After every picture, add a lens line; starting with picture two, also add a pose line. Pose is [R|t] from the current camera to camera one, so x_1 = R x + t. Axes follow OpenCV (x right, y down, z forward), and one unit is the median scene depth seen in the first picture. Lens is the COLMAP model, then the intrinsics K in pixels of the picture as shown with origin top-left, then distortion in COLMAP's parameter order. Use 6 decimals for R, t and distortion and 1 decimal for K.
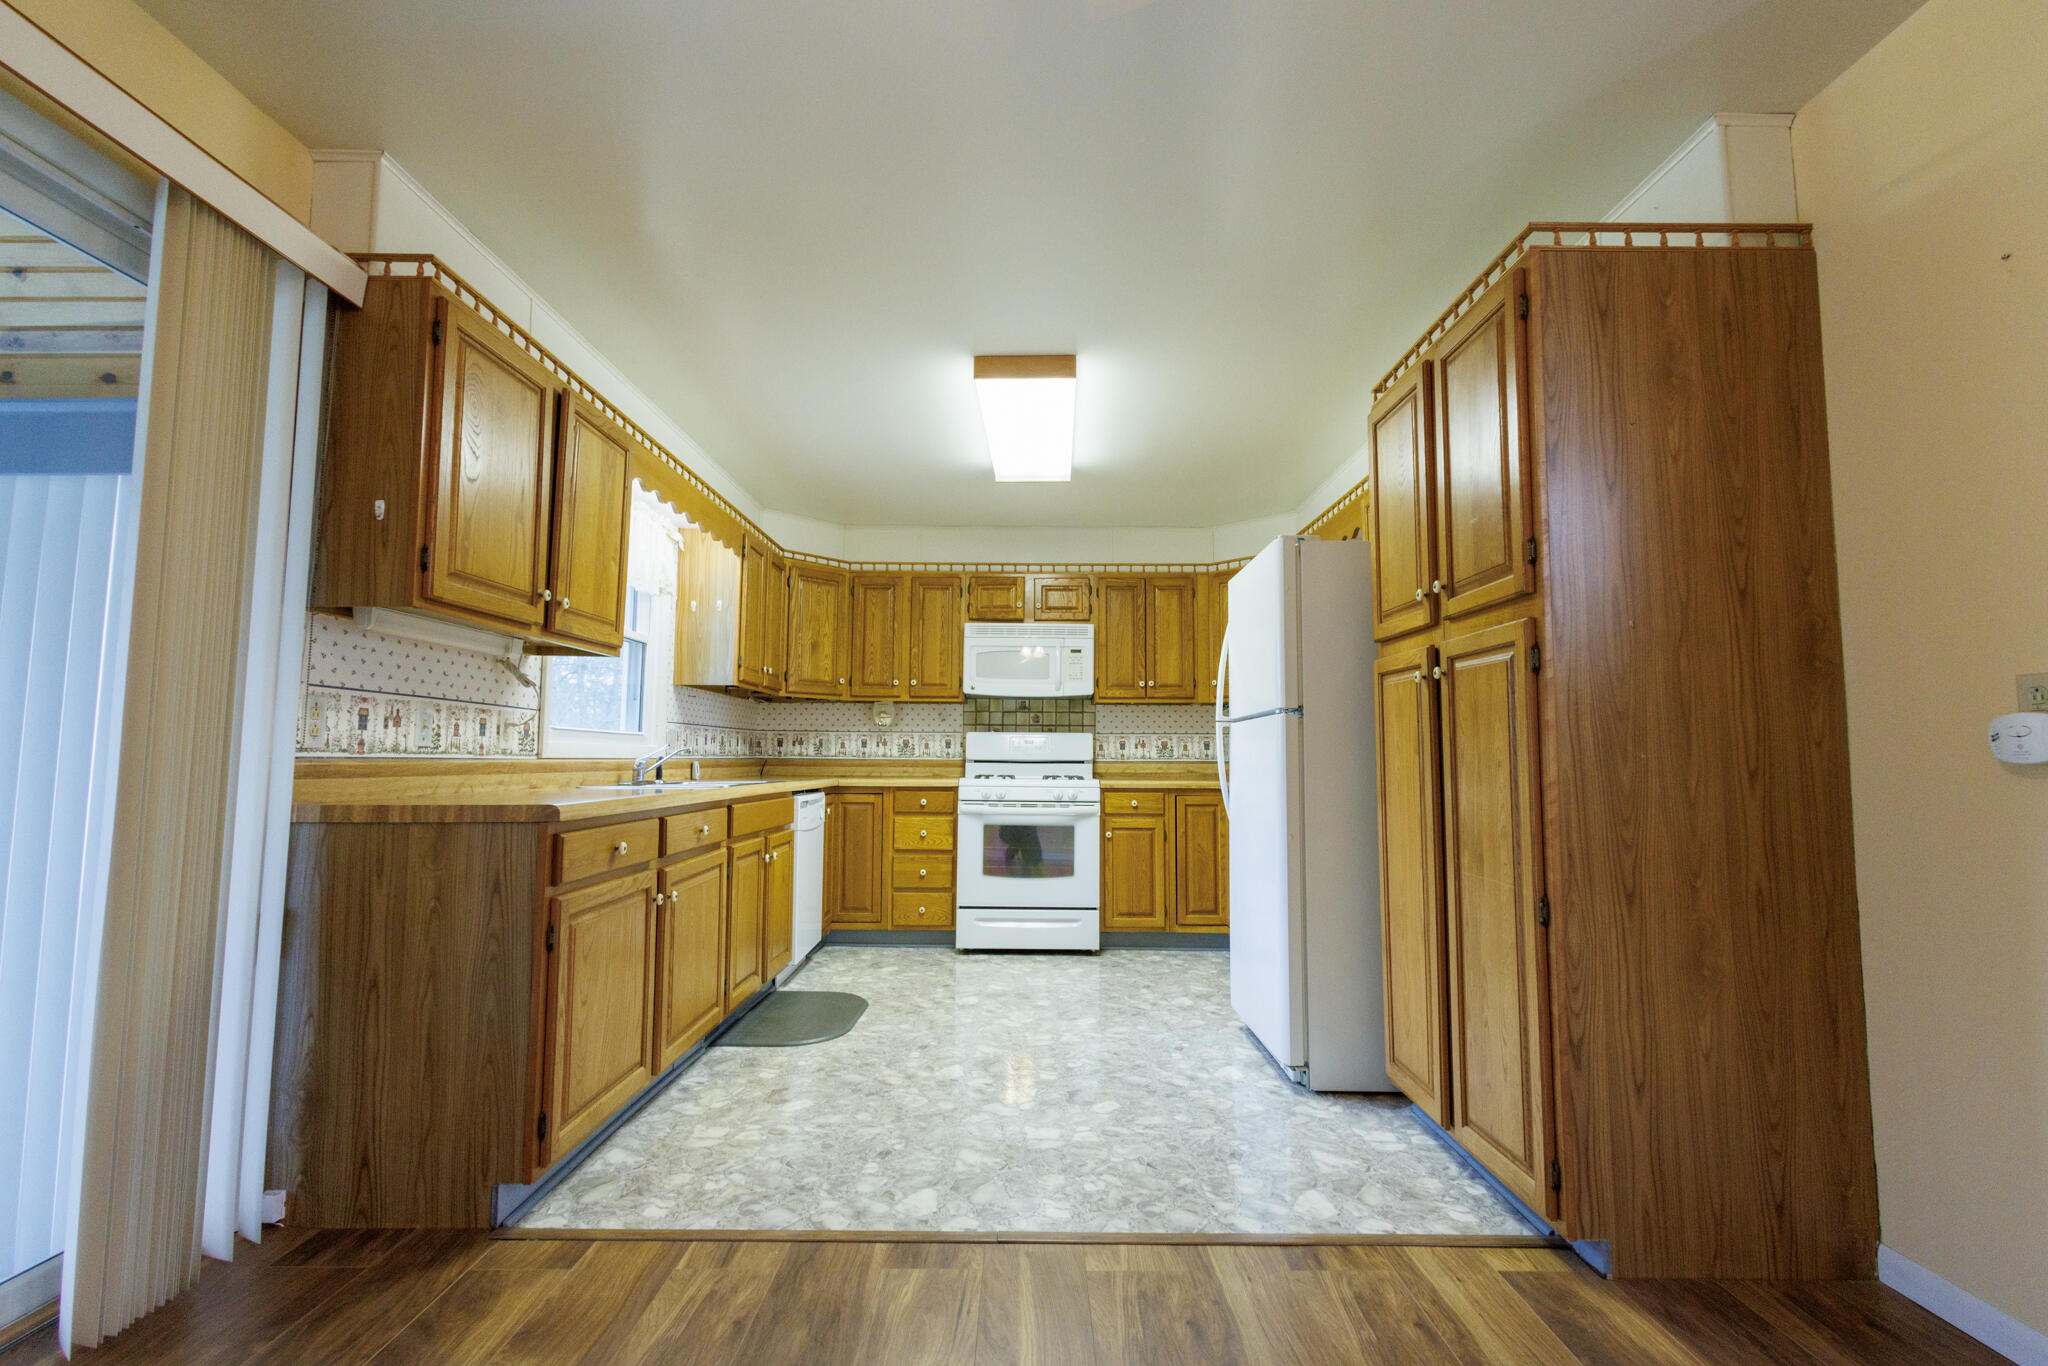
lens RADIAL K [[932.8, 0, 1026.4], [0, 932.8, 680.4], [0, 0, 1]] dist [0.018583, -0.008889]
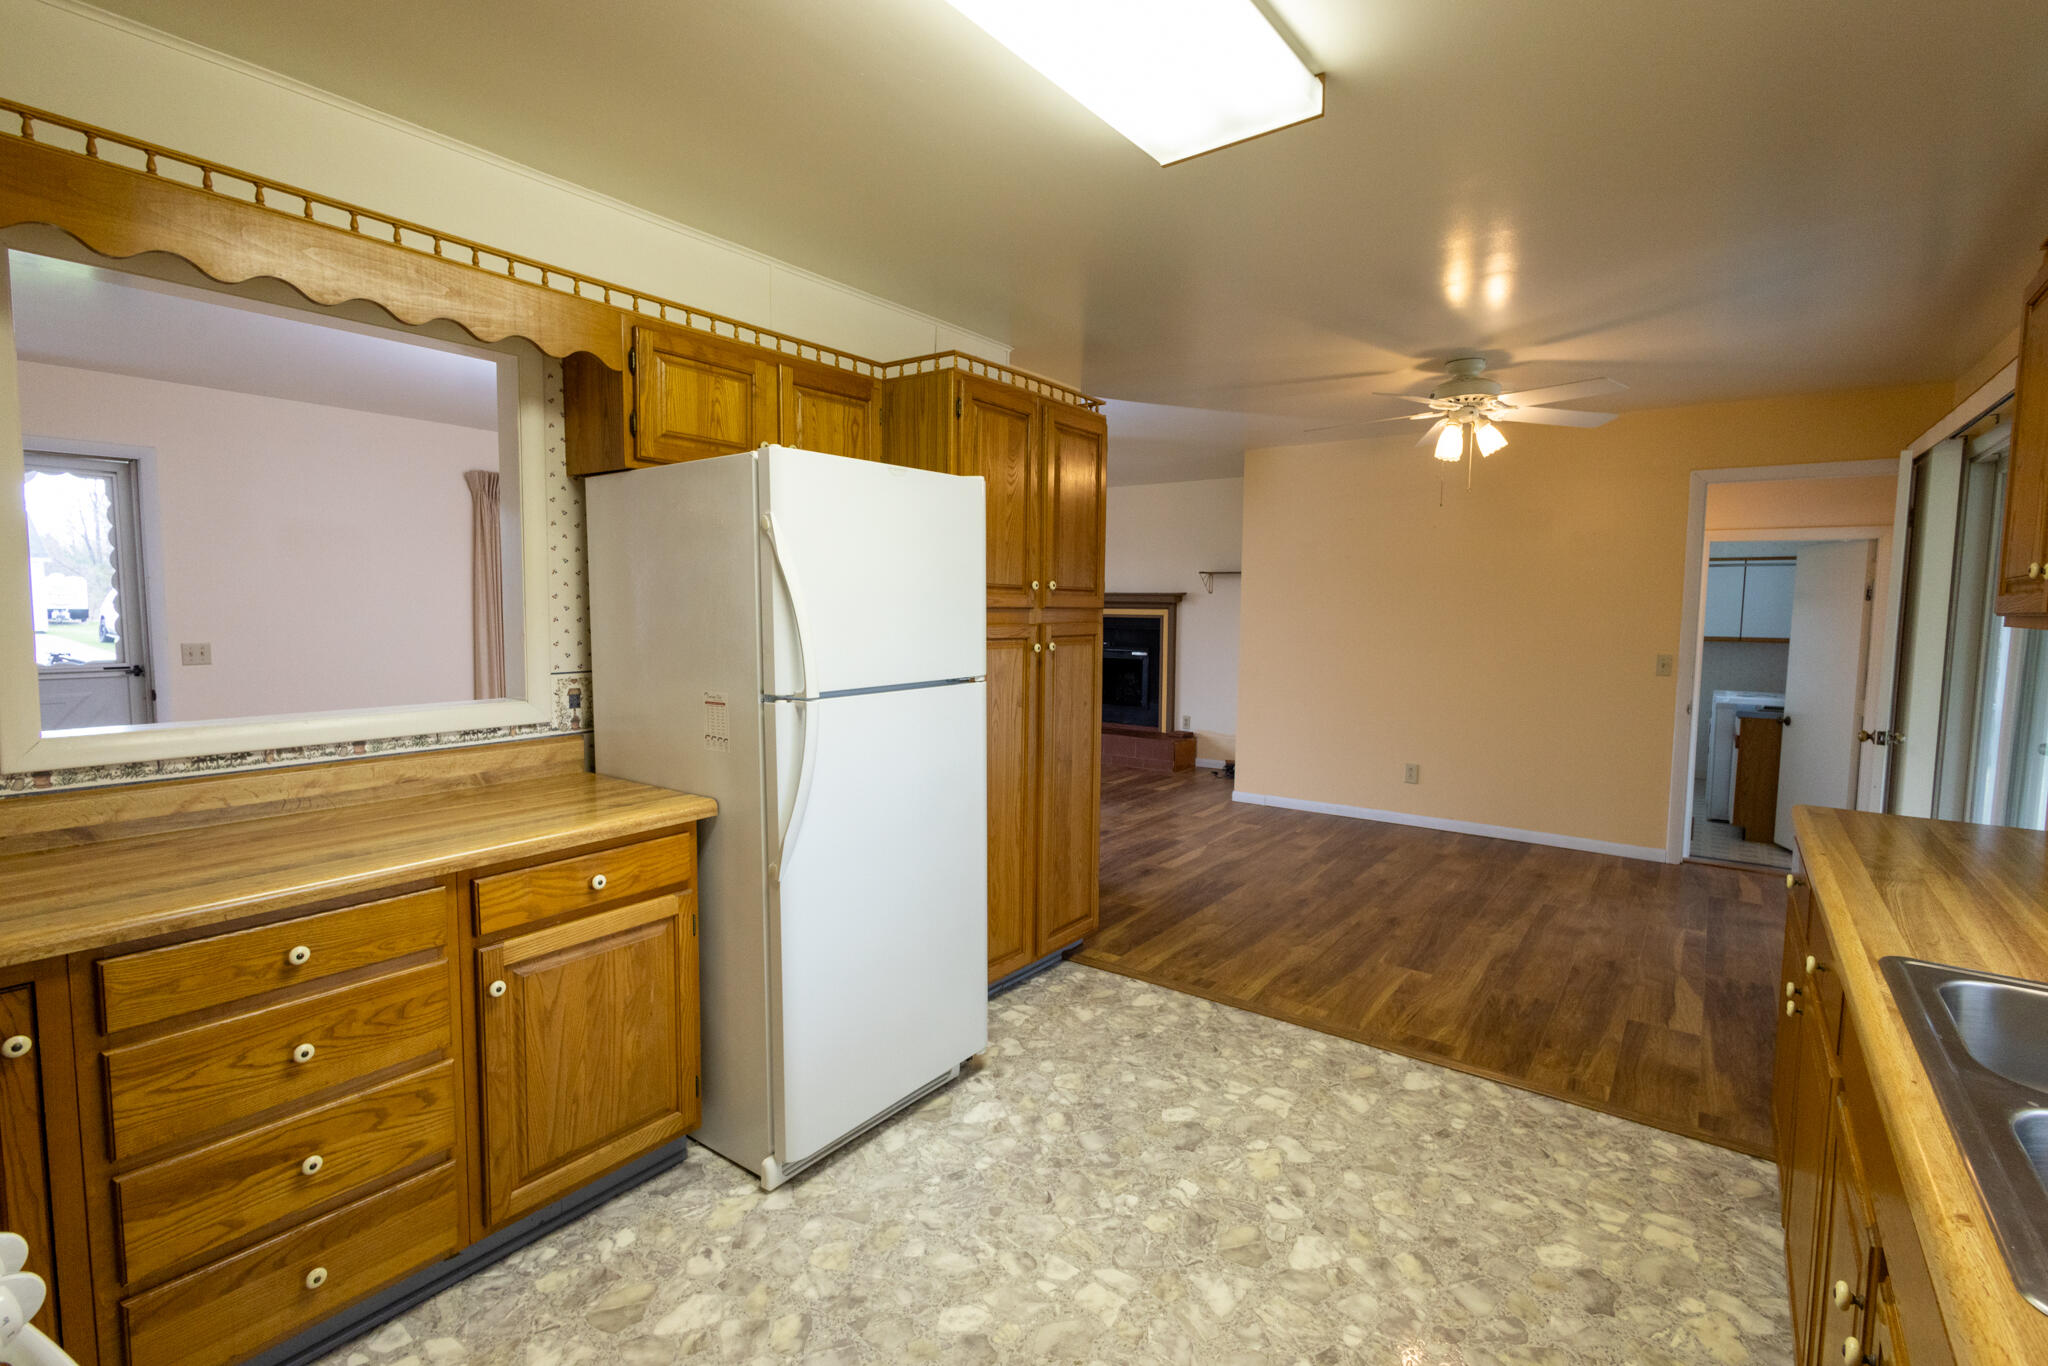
lens RADIAL K [[932.8, 0, 1026.4], [0, 932.8, 680.4], [0, 0, 1]] dist [0.018583, -0.008889]
pose [[-0.805957, -0.058622, 0.589064, -0.334546], [-0.062524, 0.997949, 0.013768, 0.023108], [-0.588663, -0.025734, -0.807969, 1.962028]]
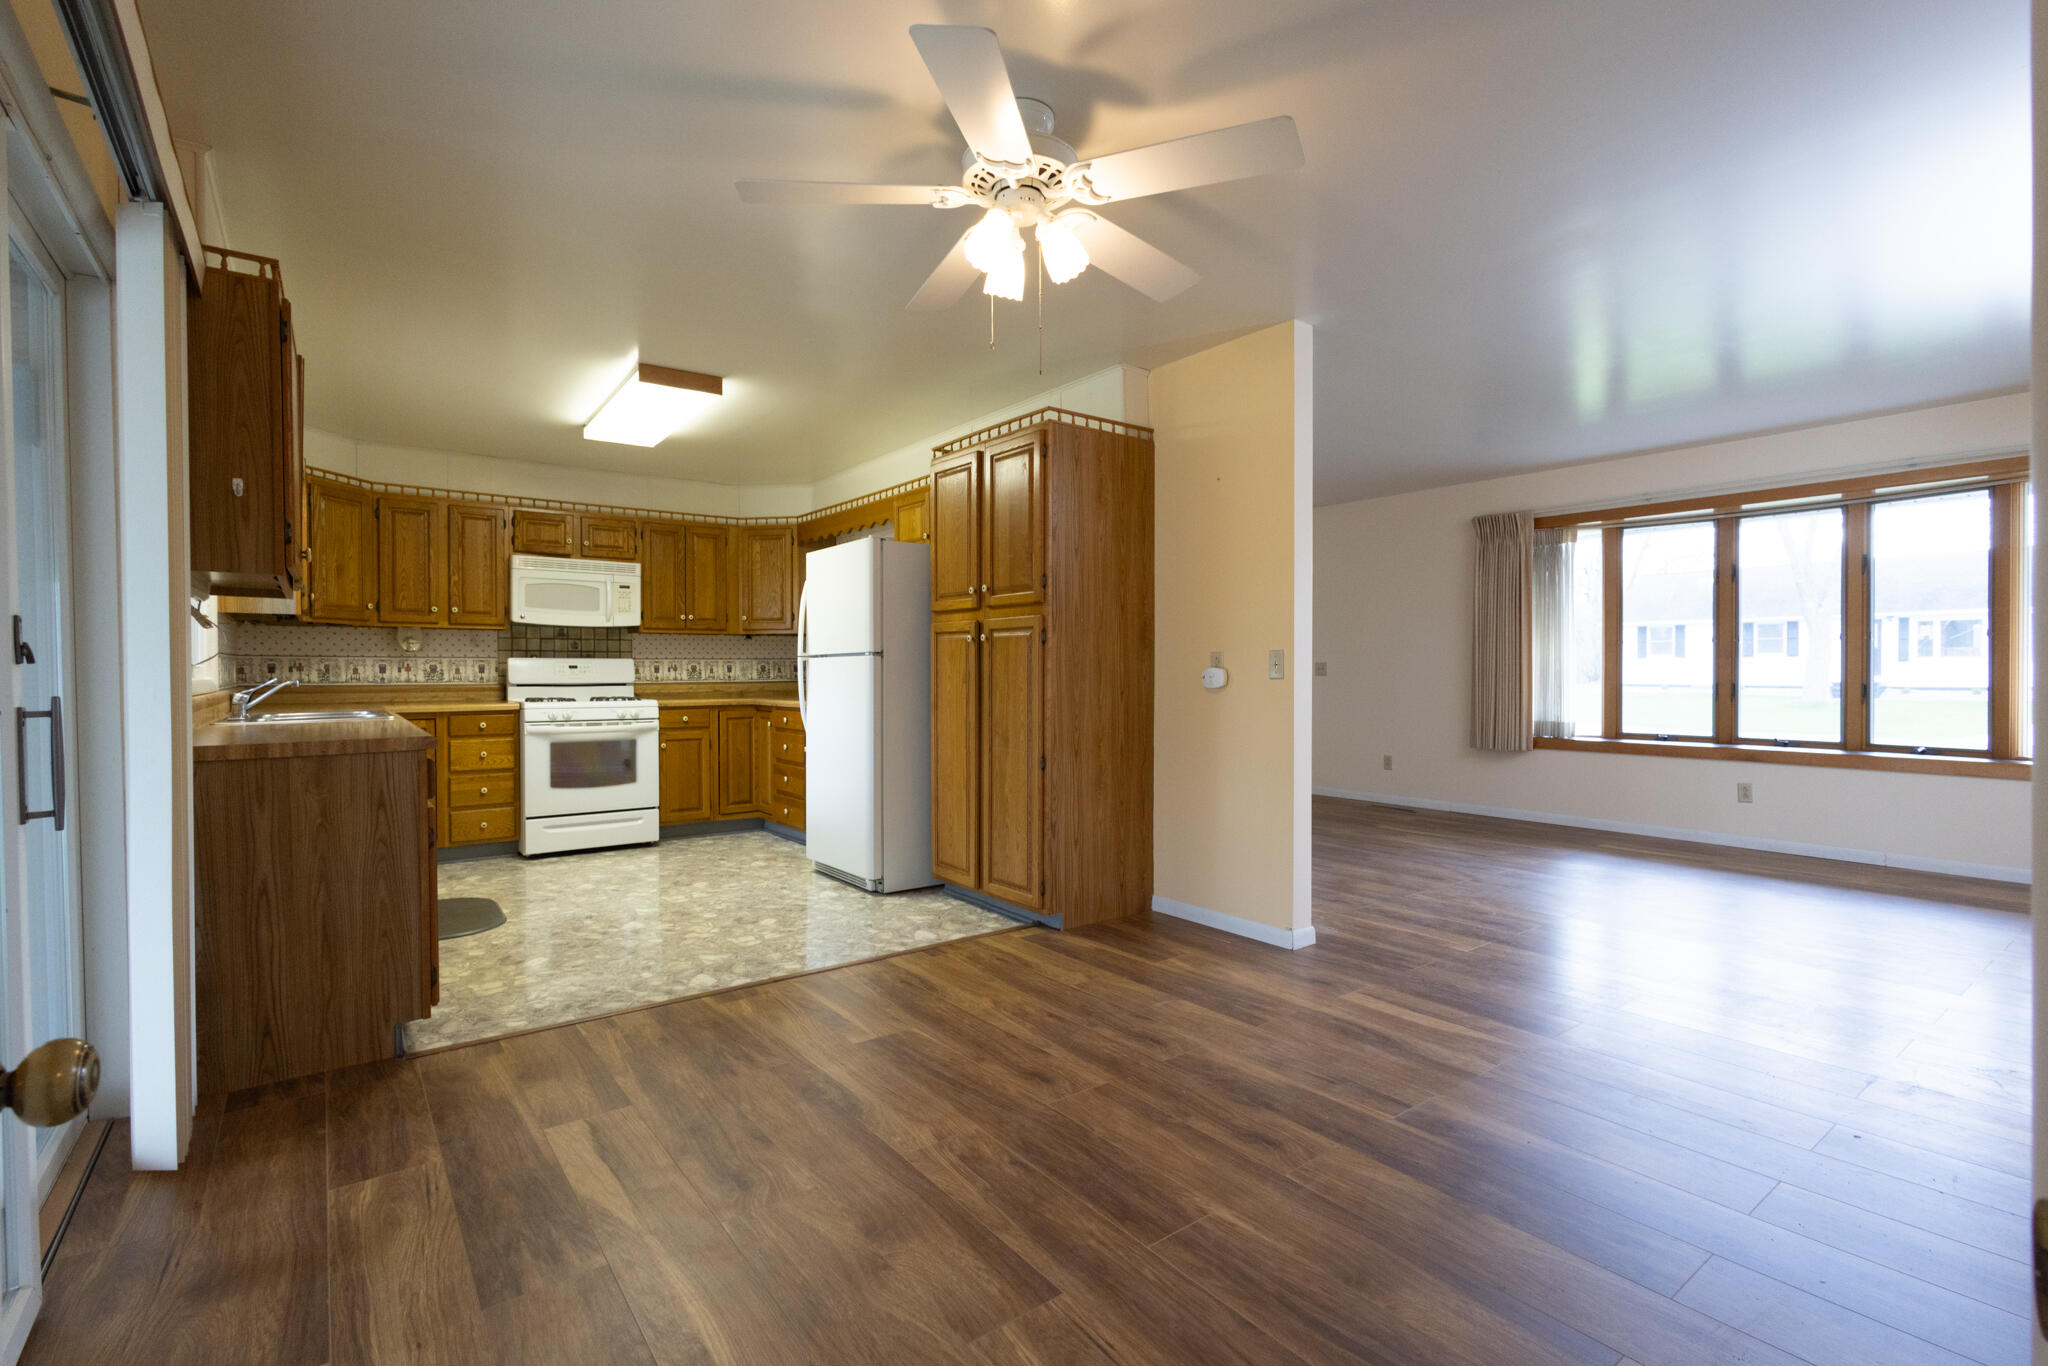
lens RADIAL K [[933.6, 0, 1024.0], [0, 933.6, 683.0], [0, 0, 1]] dist [0.000180, 0.000097]
pose [[0.797650, -0.016325, 0.602900, -0.505786], [-0.044176, 0.995367, 0.085398, -0.069161], [-0.601501, -0.094751, 0.793233, -0.404331]]
